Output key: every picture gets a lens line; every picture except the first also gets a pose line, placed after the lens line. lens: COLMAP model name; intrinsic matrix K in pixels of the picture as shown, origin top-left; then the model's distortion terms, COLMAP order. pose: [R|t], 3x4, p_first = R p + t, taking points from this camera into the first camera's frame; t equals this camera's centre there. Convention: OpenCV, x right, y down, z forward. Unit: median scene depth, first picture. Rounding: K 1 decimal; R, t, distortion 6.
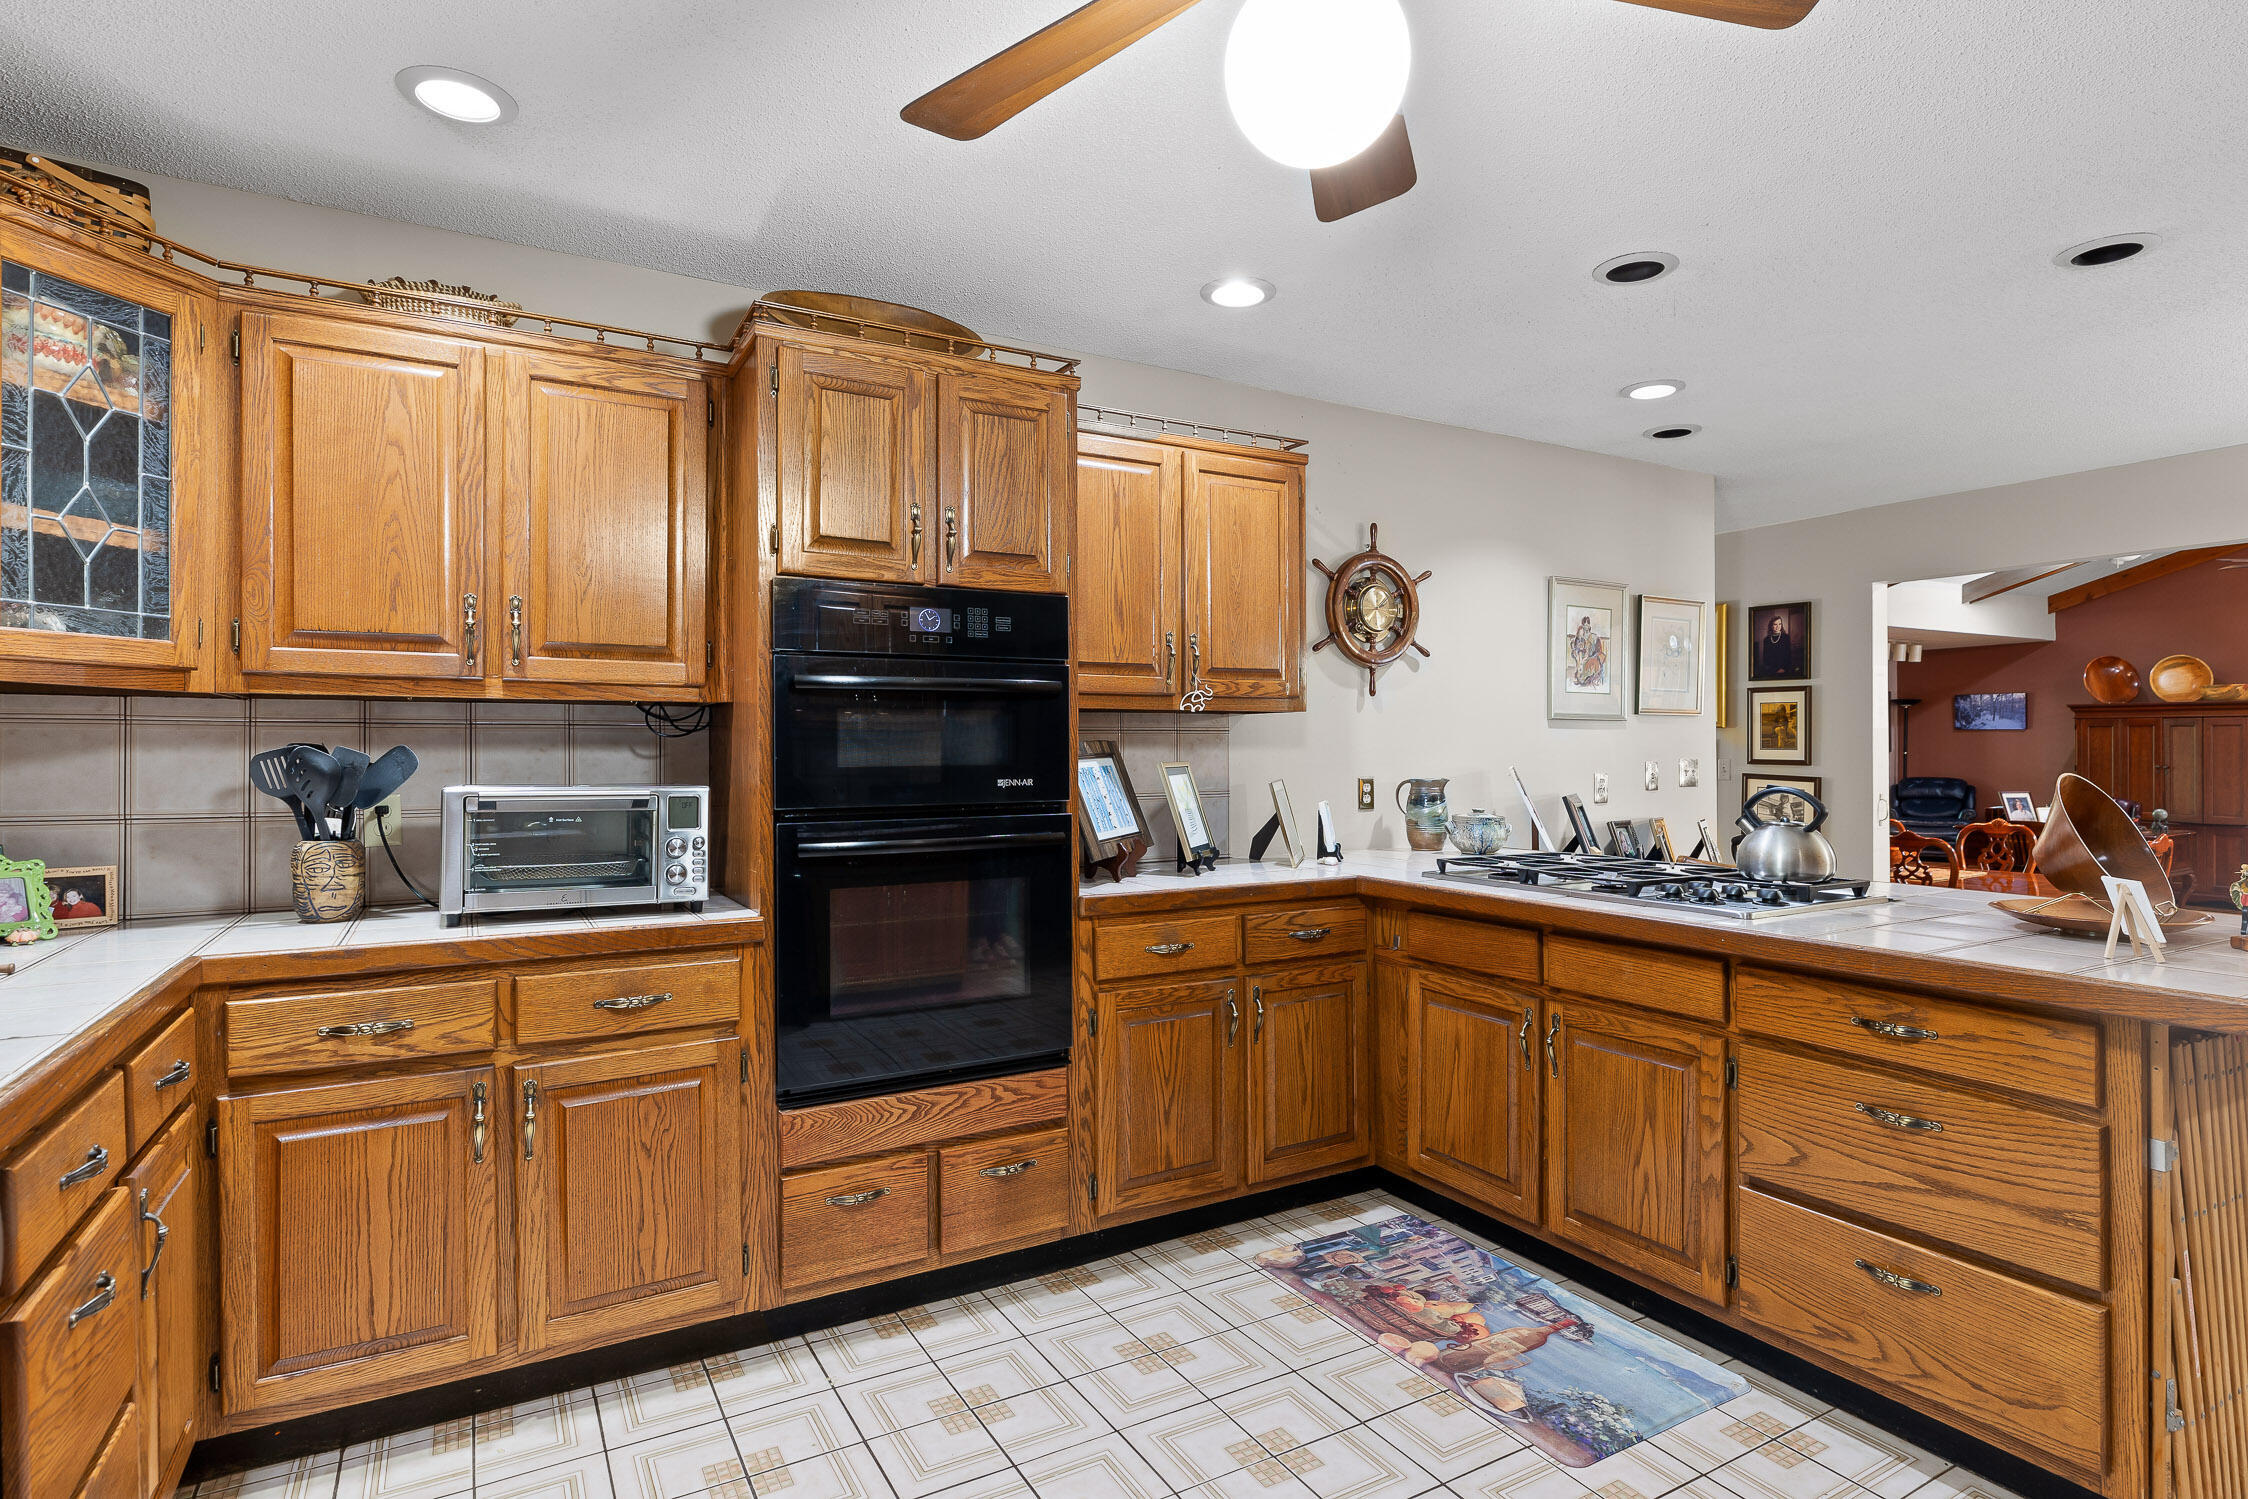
lens RADIAL K [[1148.7, 0, 1124.0], [0, 1148.7, 749.5], [0, 0, 1]] dist [-0.002237, -0.000059]
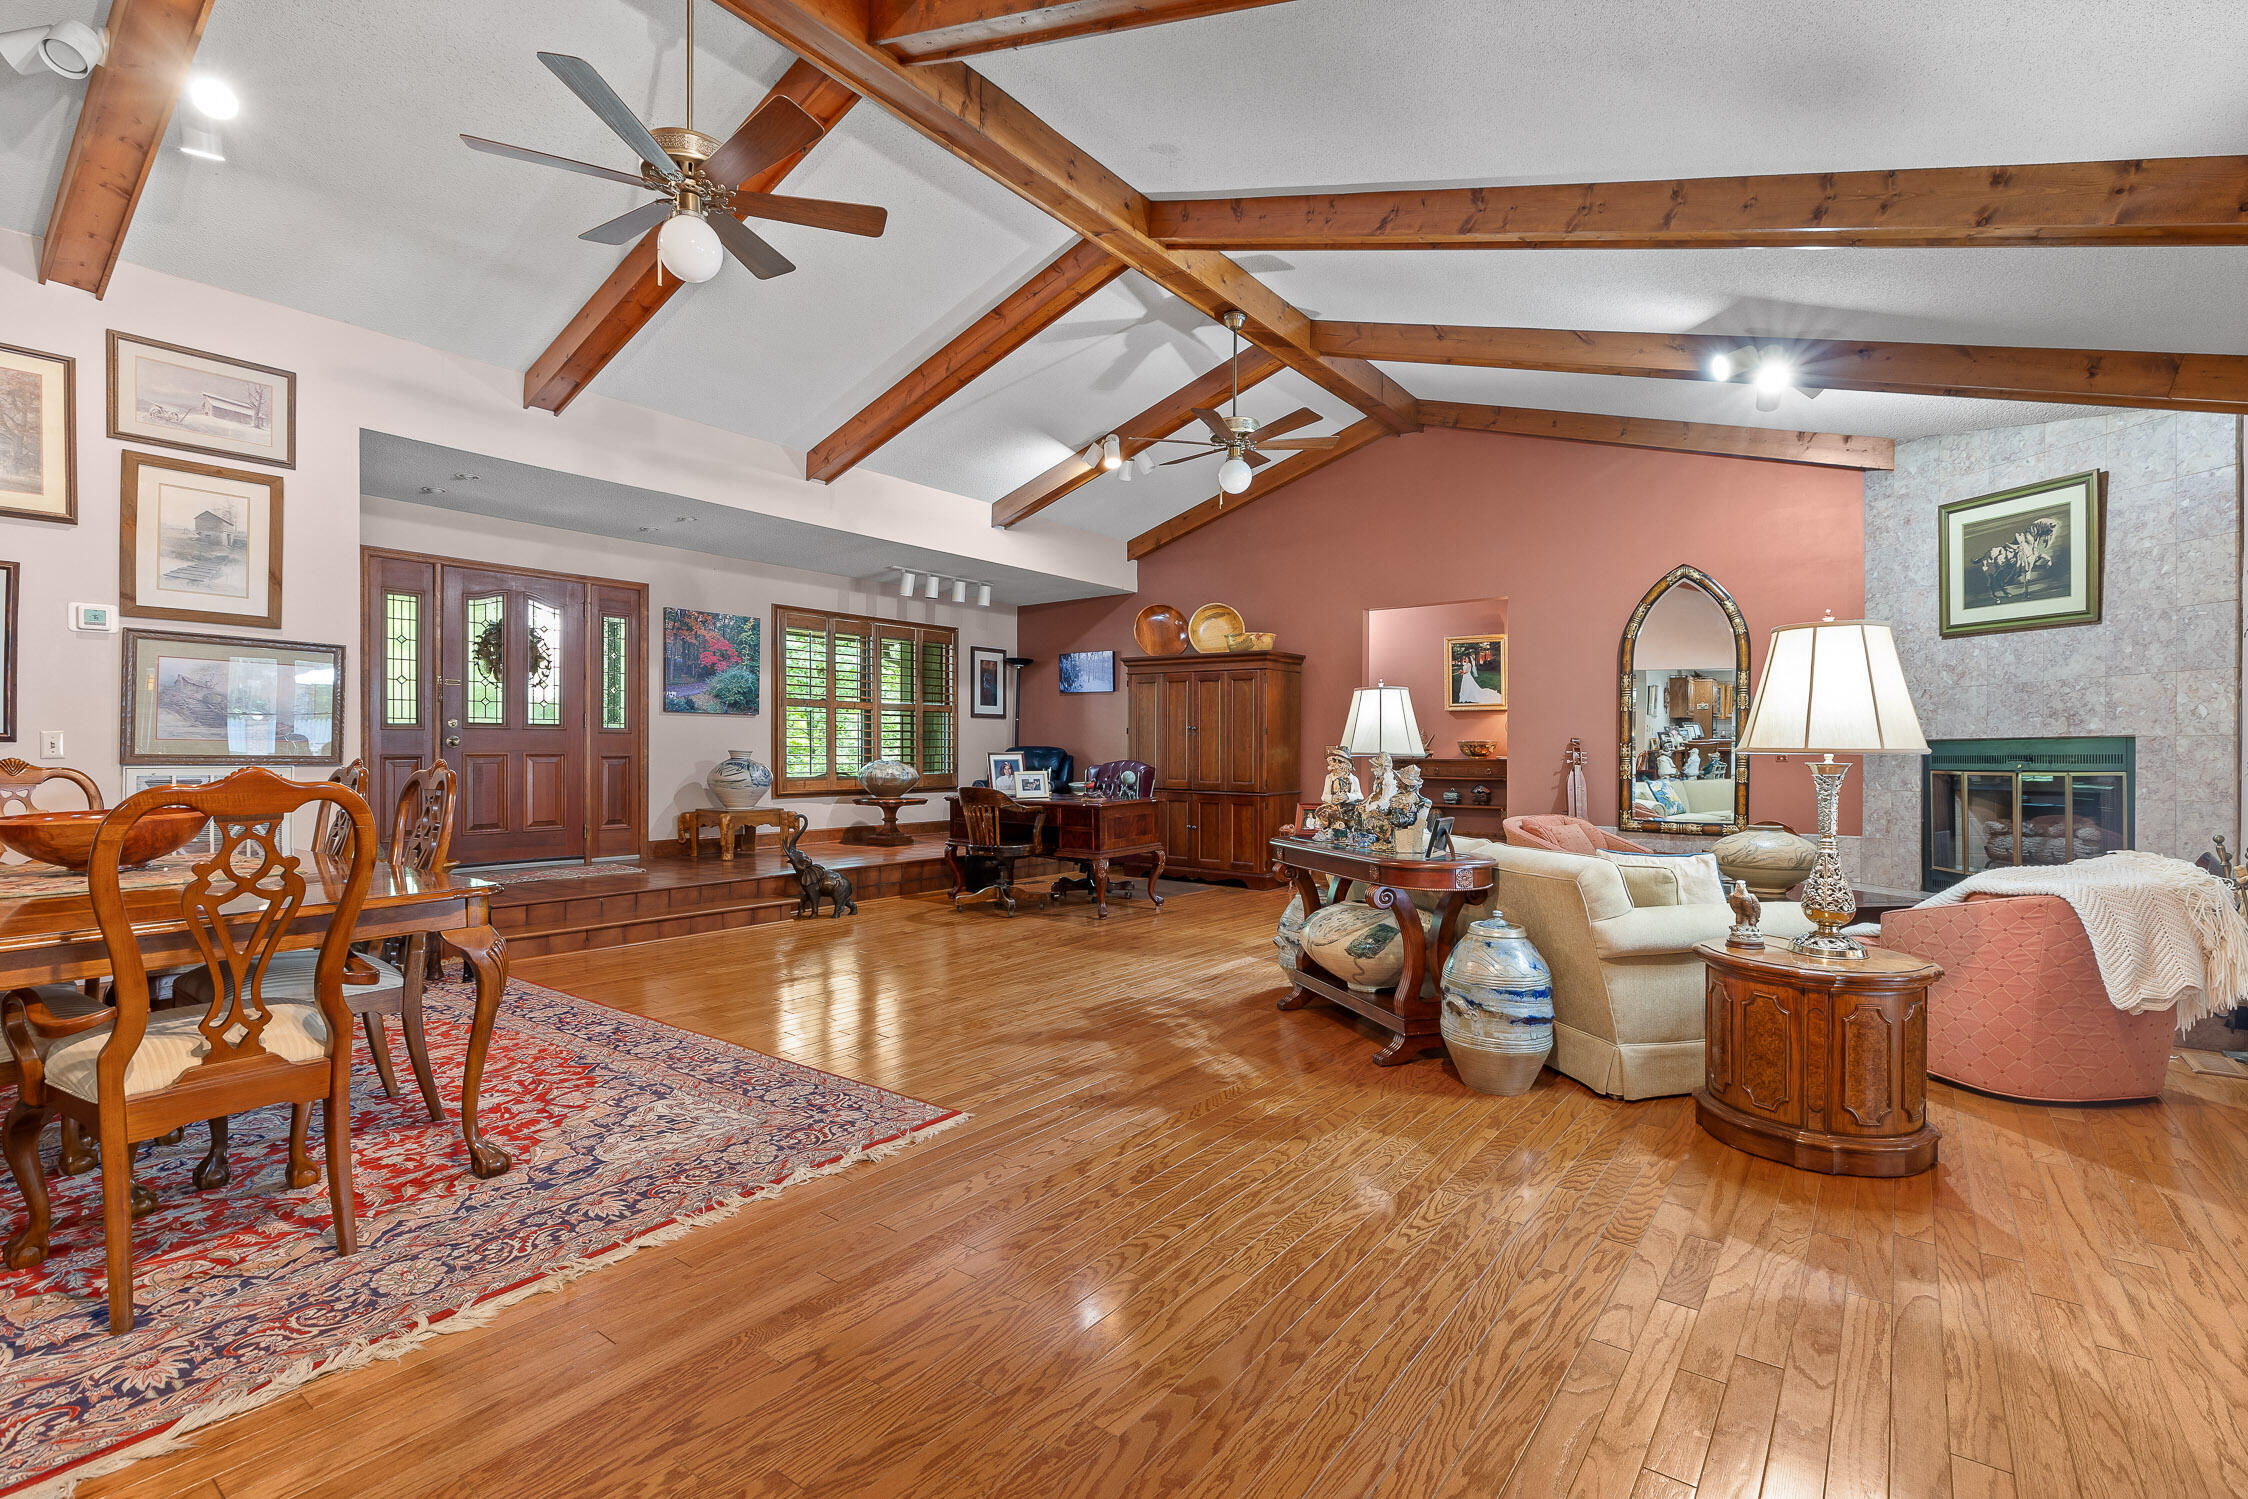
lens RADIAL K [[1018.2, 0, 1127.3], [0, 1018.2, 749.2], [0, 0, 1]] dist [0.003898, -0.000234]
pose [[0.919898, 0.007214, 0.392092, 2.464875], [-0.005708, 0.999971, -0.005006, 0.159100], [-0.392117, 0.002367, 0.919912, 1.351035]]
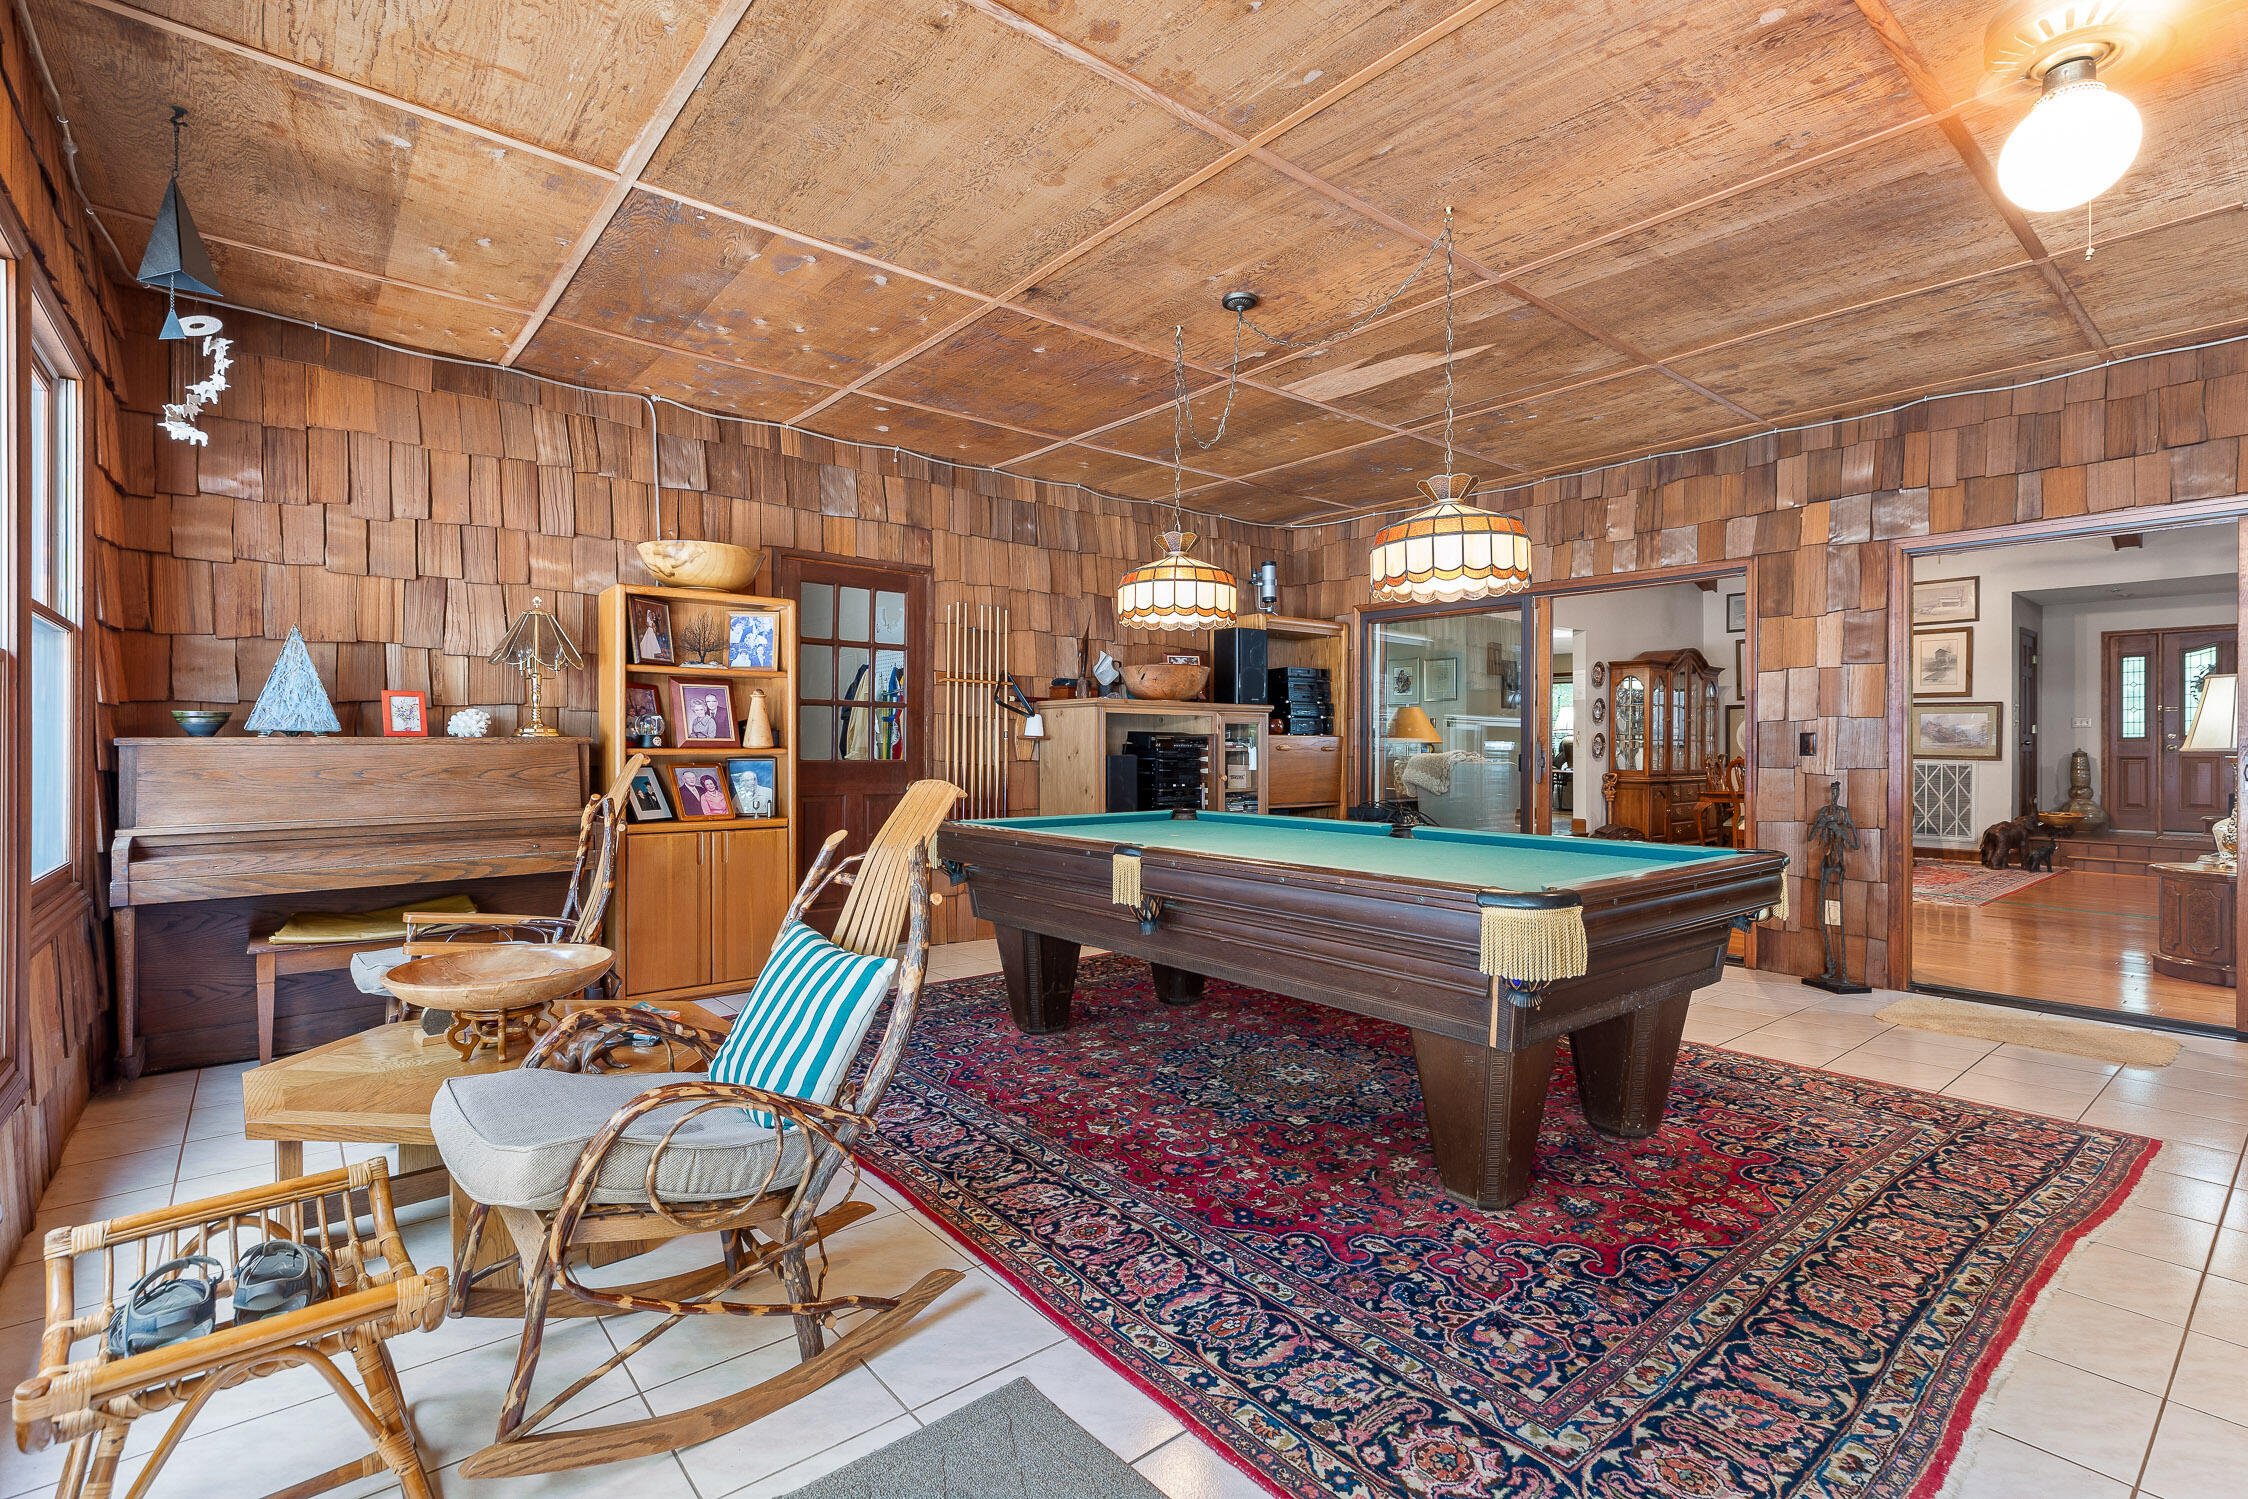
lens RADIAL K [[1018.2, 0, 1127.3], [0, 1018.2, 749.2], [0, 0, 1]] dist [0.003898, -0.000234]
pose [[0.177252, 0.004651, -0.984155, 5.156075], [-0.004942, 0.999980, 0.003836, 0.146648], [0.984153, 0.004184, 0.177271, -0.325128]]
